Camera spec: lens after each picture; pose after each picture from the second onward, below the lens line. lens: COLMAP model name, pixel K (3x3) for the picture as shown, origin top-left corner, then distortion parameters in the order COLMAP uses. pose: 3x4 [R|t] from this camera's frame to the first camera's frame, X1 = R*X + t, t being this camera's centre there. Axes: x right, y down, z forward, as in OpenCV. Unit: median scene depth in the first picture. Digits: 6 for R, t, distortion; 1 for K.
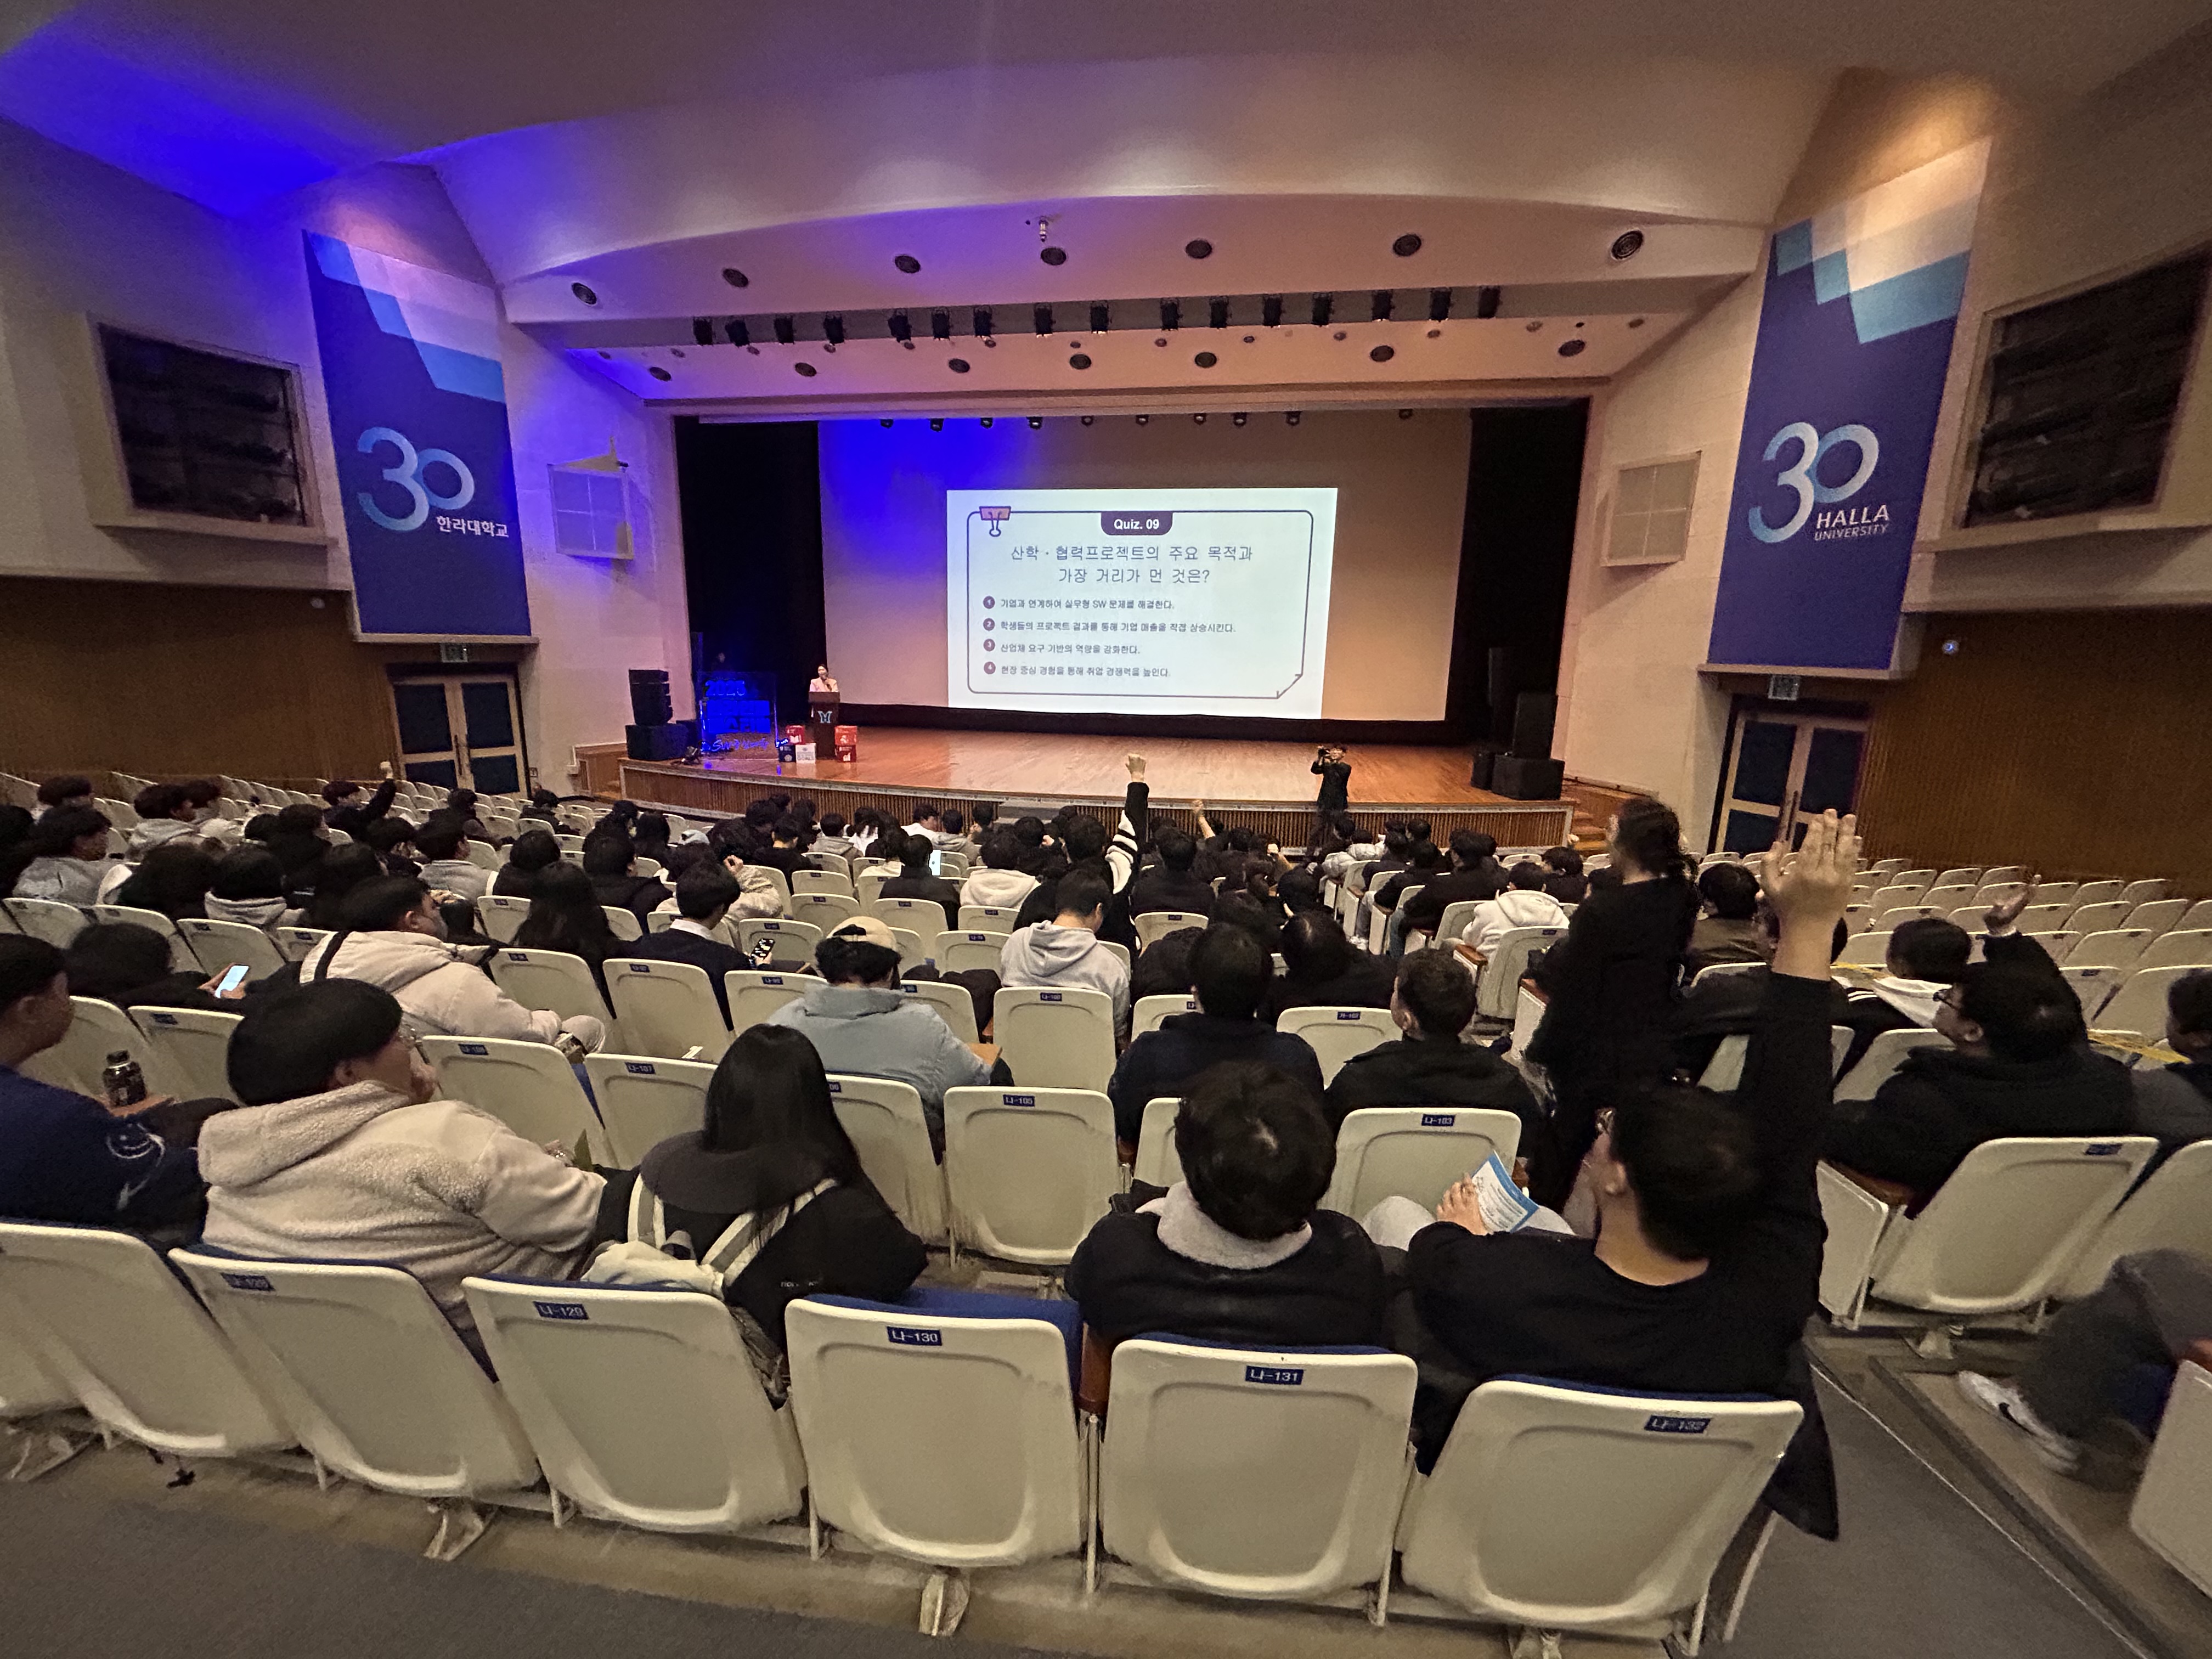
lens RADIAL K [[889.4, 0, 1098.7], [0, 889.4, 824.6], [0, 0, 1]] dist [-0.008818, 0.001029]
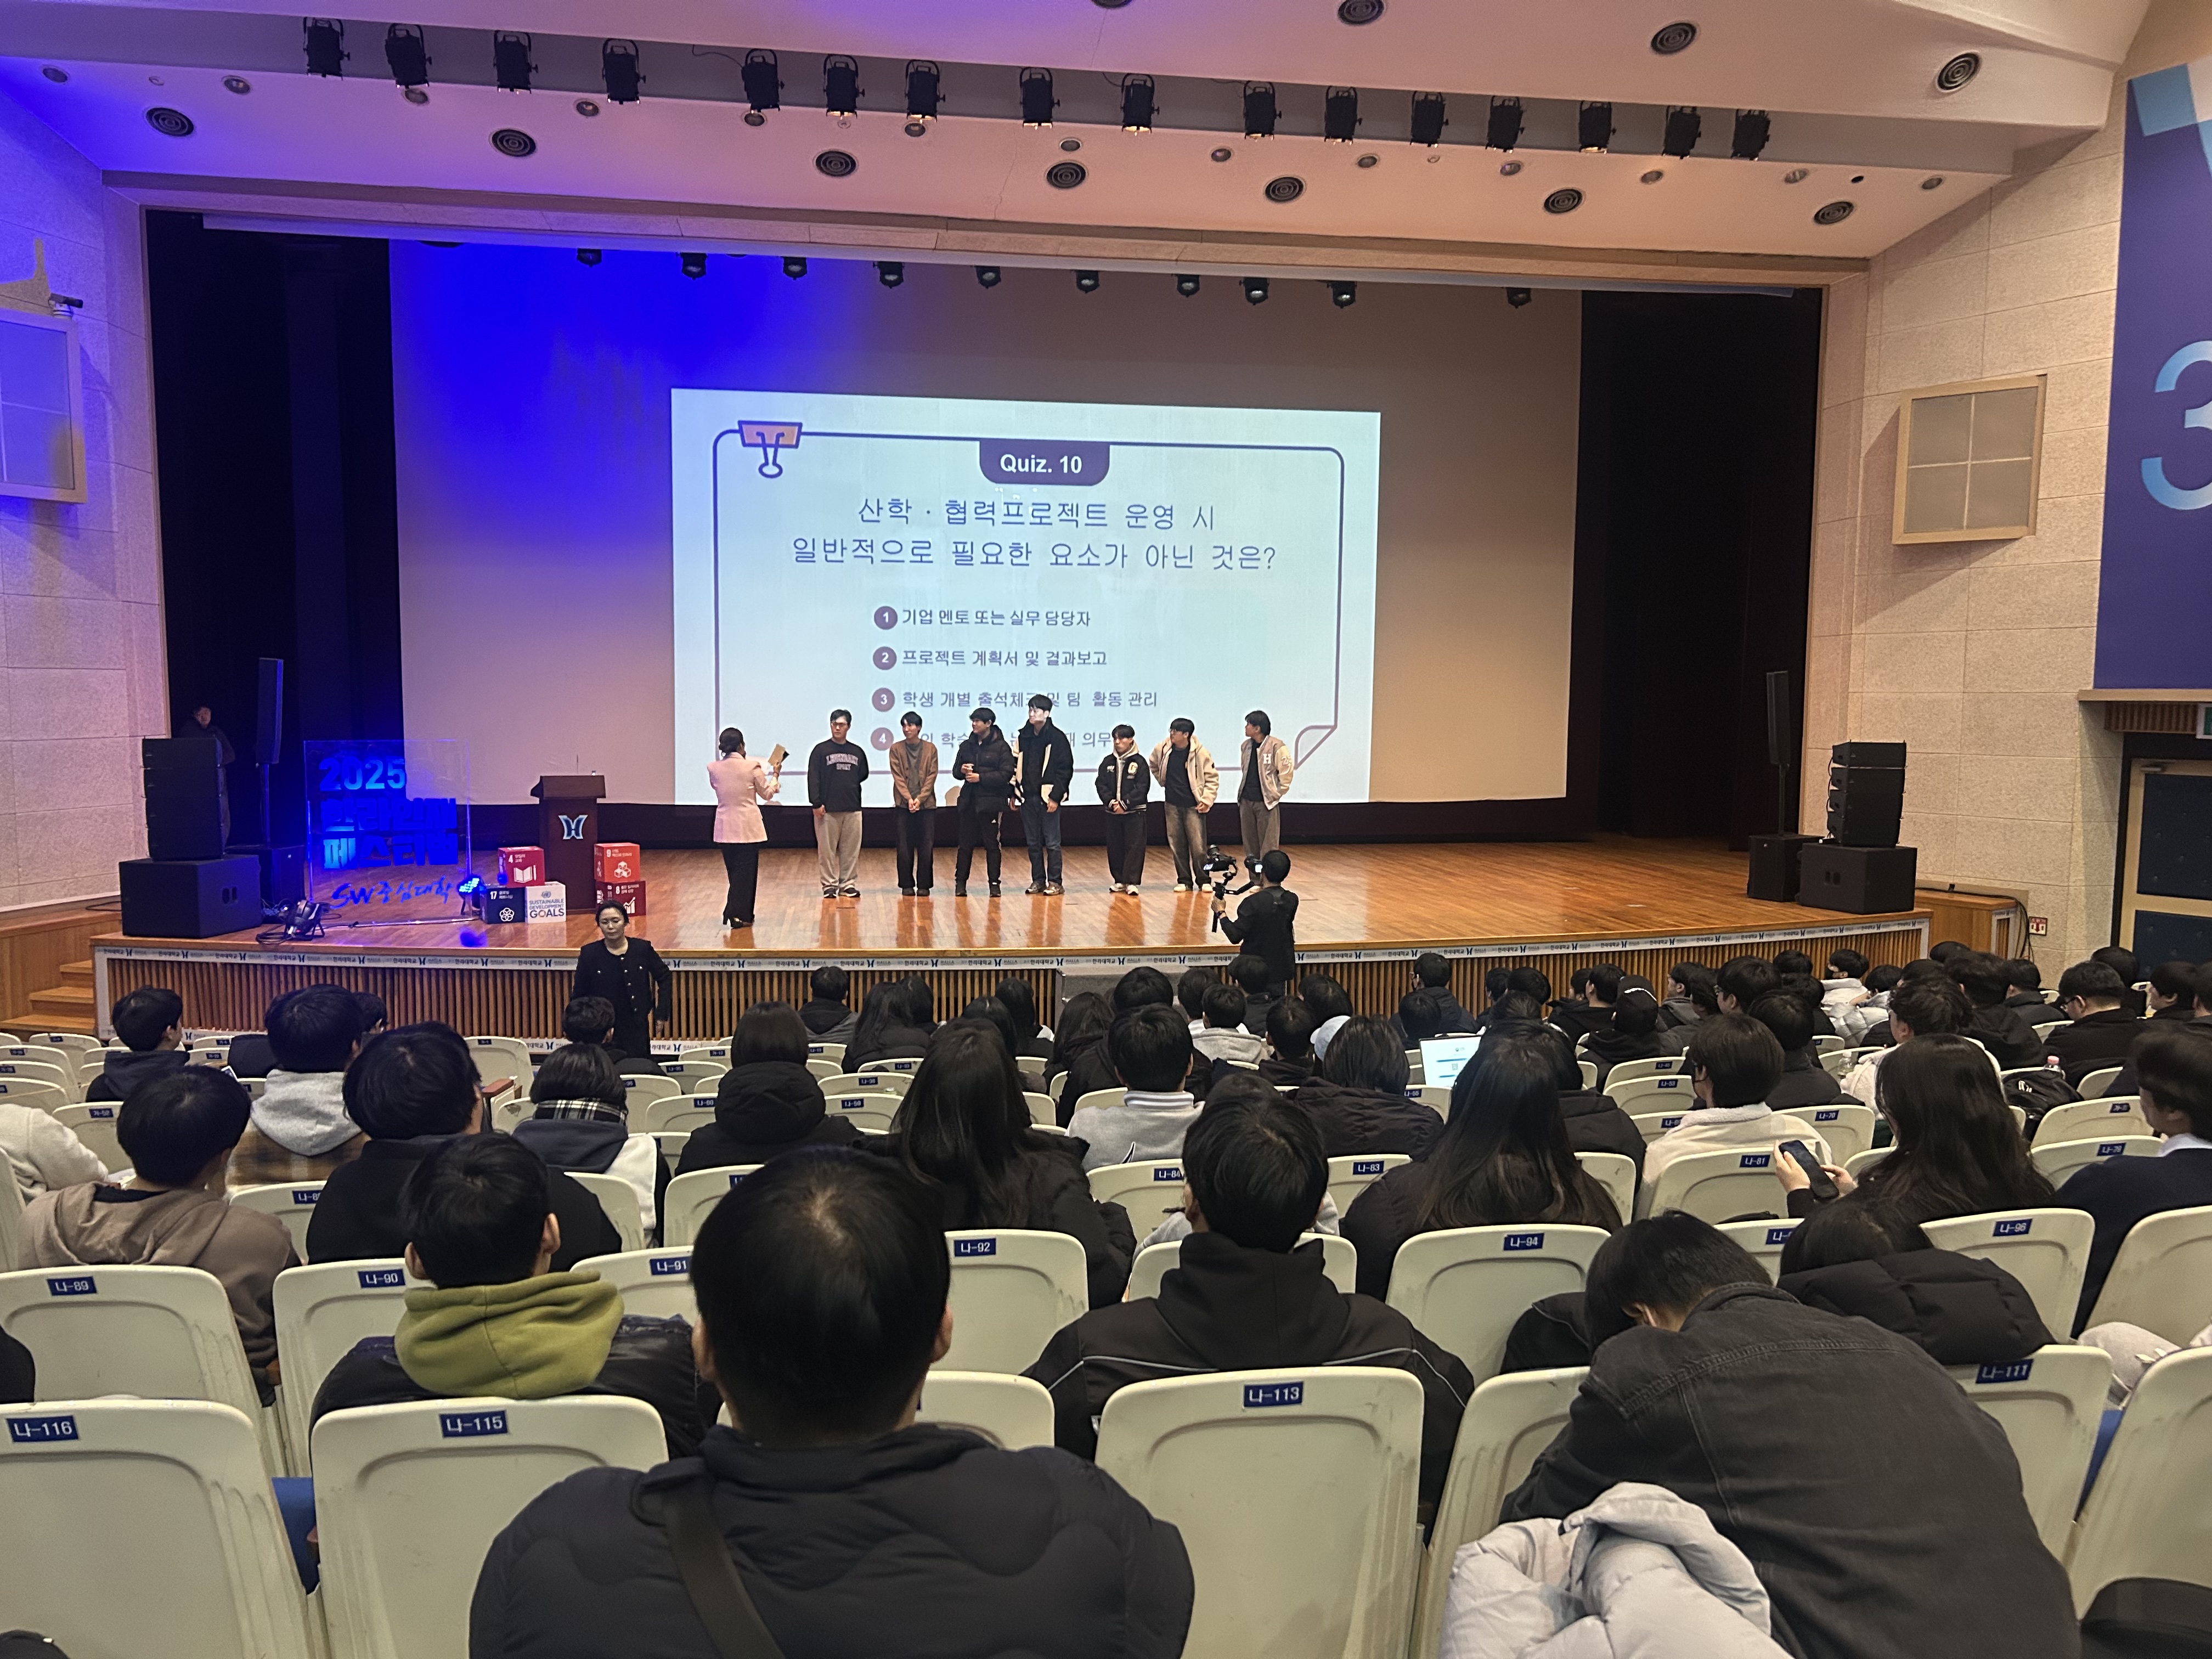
lens RADIAL K [[1667.4, 0, 1095.5], [0, 1667.4, 838.0], [0, 0, 1]] dist [0.042744, -0.046251]
pose [[0.951635, -0.040393, 0.304565, -0.340865], [0.073580, 0.992435, -0.098284, -0.004018], [-0.298291, 0.115940, 0.947407, 0.046202]]
